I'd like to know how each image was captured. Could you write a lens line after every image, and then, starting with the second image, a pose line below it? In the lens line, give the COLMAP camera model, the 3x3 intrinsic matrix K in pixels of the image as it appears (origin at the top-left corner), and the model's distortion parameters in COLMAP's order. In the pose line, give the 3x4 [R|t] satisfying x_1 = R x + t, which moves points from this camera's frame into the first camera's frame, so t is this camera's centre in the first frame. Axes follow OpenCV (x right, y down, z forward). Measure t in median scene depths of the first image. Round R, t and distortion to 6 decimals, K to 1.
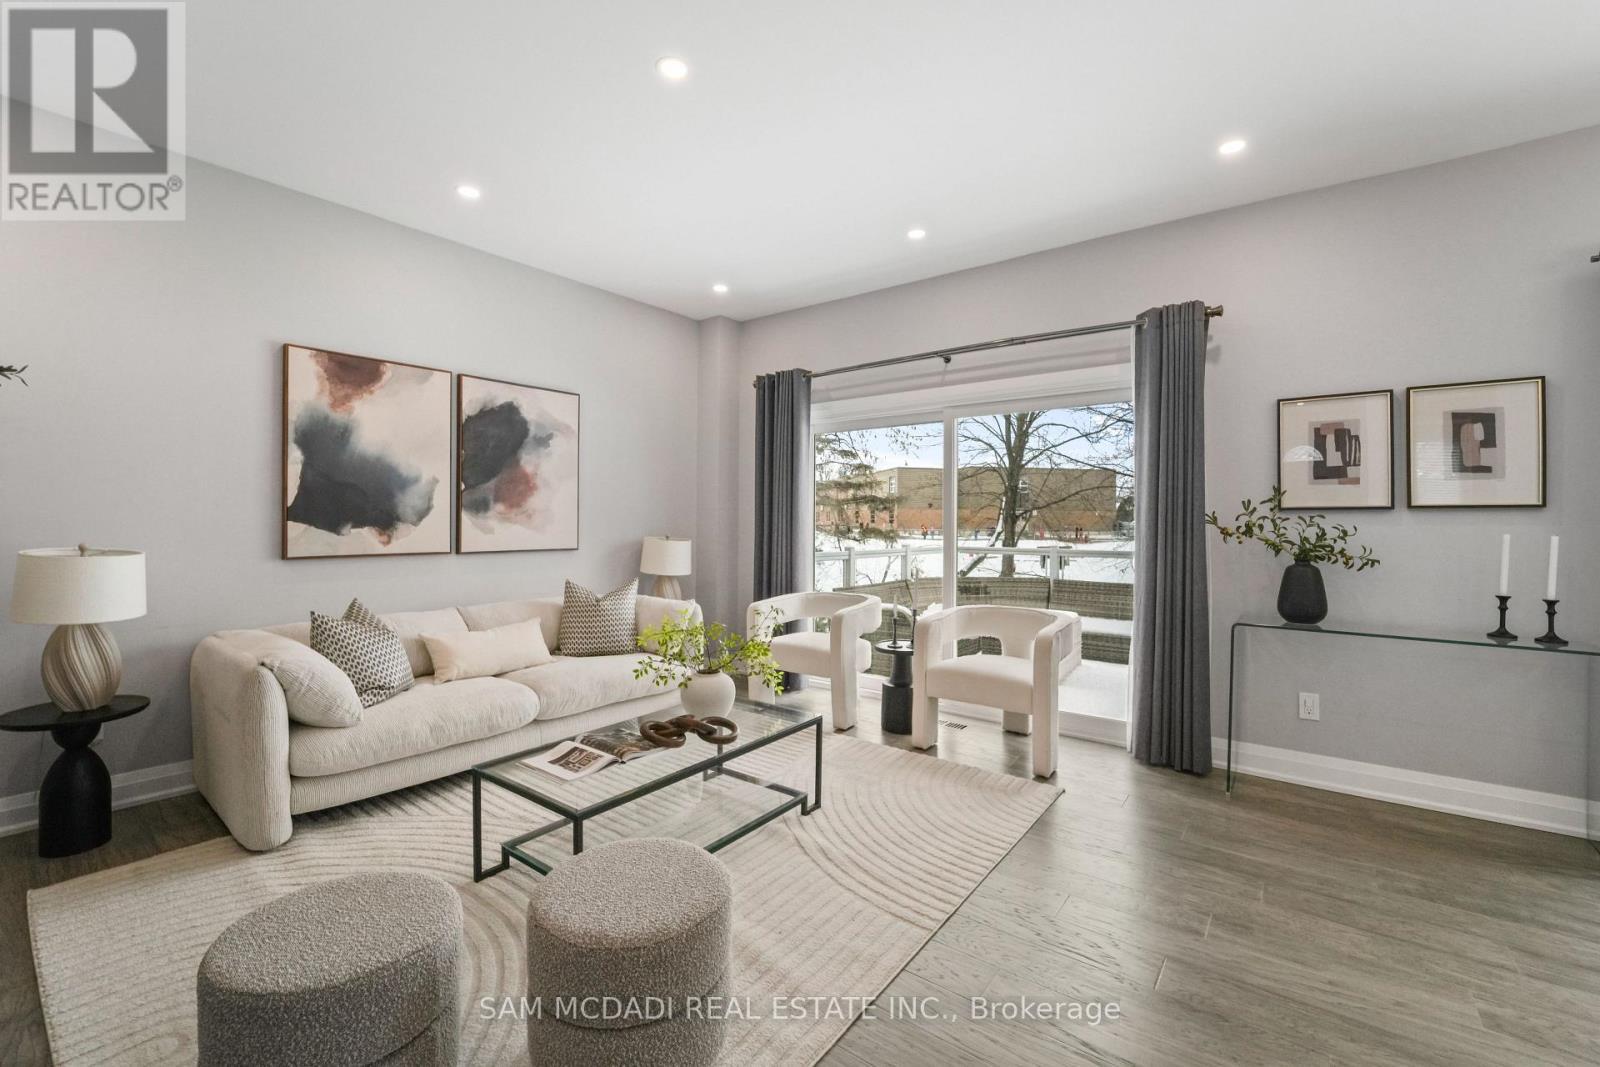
lens RADIAL K [[686.5, 0, 800.2], [0, 686.5, 518.3], [0, 0, 1]] dist [-0.000951, -0.000372]
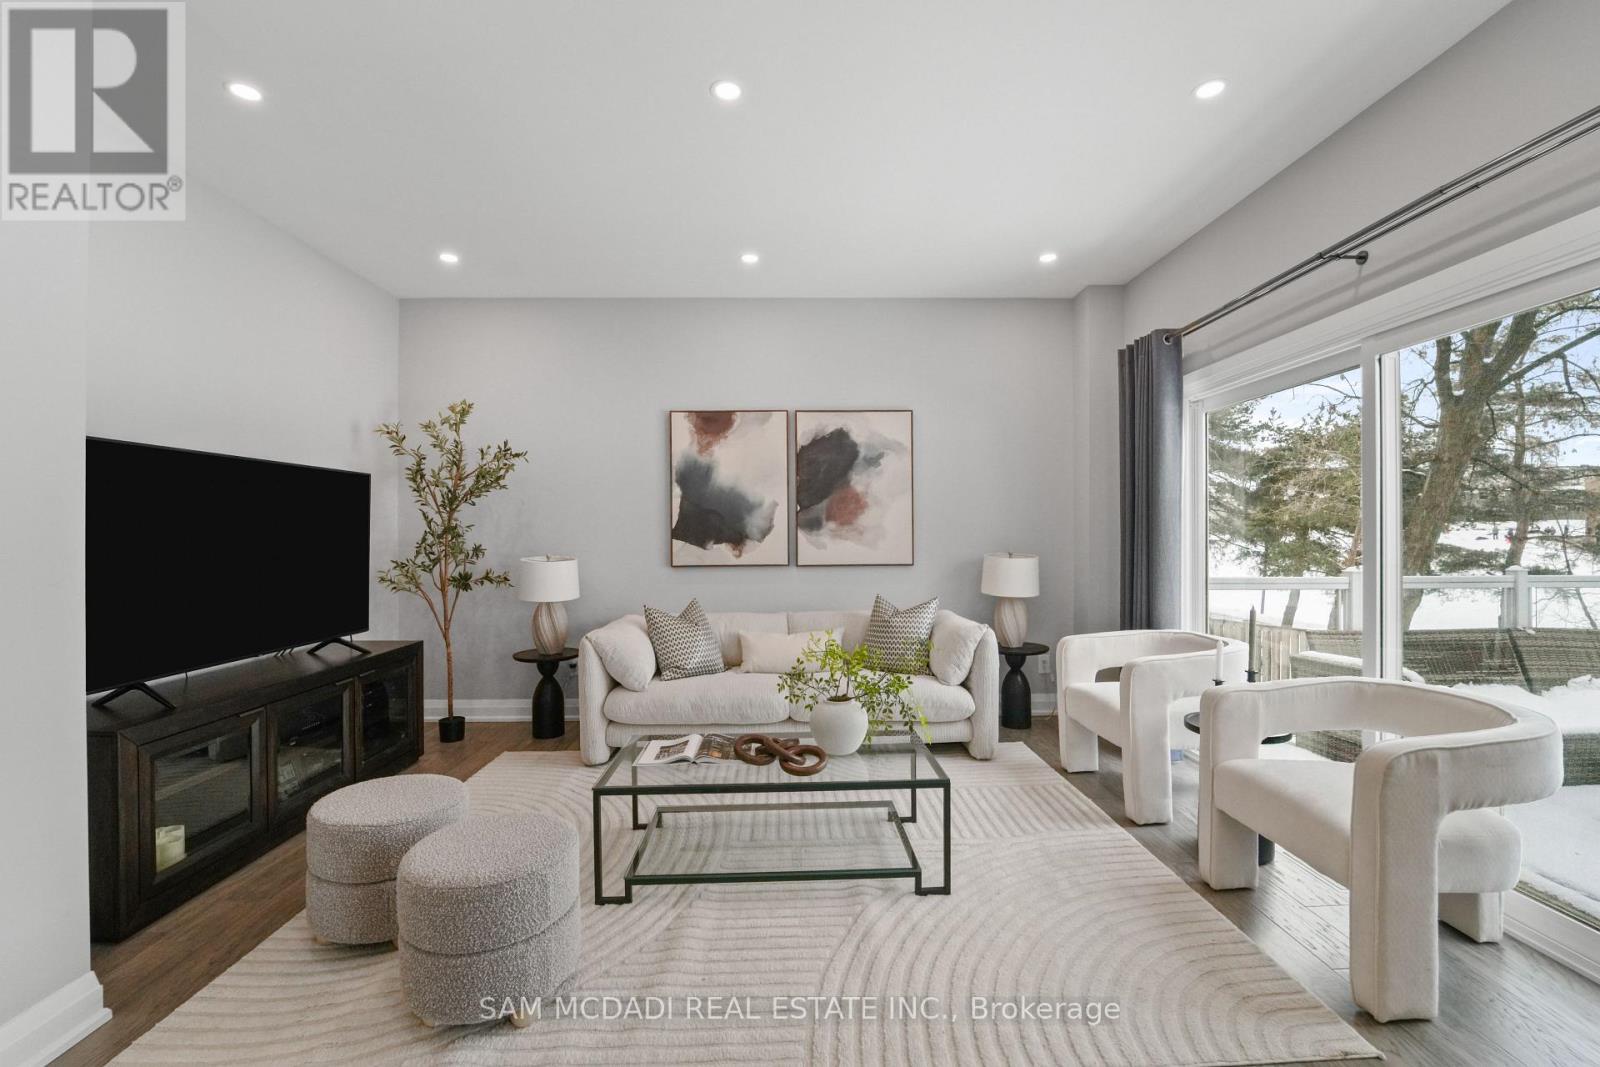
lens RADIAL K [[695.7, 0, 800.0], [0, 695.7, 533.5], [0, 0, 1]] dist [-0.000874, -0.000050]
pose [[0.620351, -0.012419, -0.784226, 0.435469], [0.012343, 0.999905, -0.006071, 0.003665], [0.784227, -0.005913, 0.620445, 0.284326]]
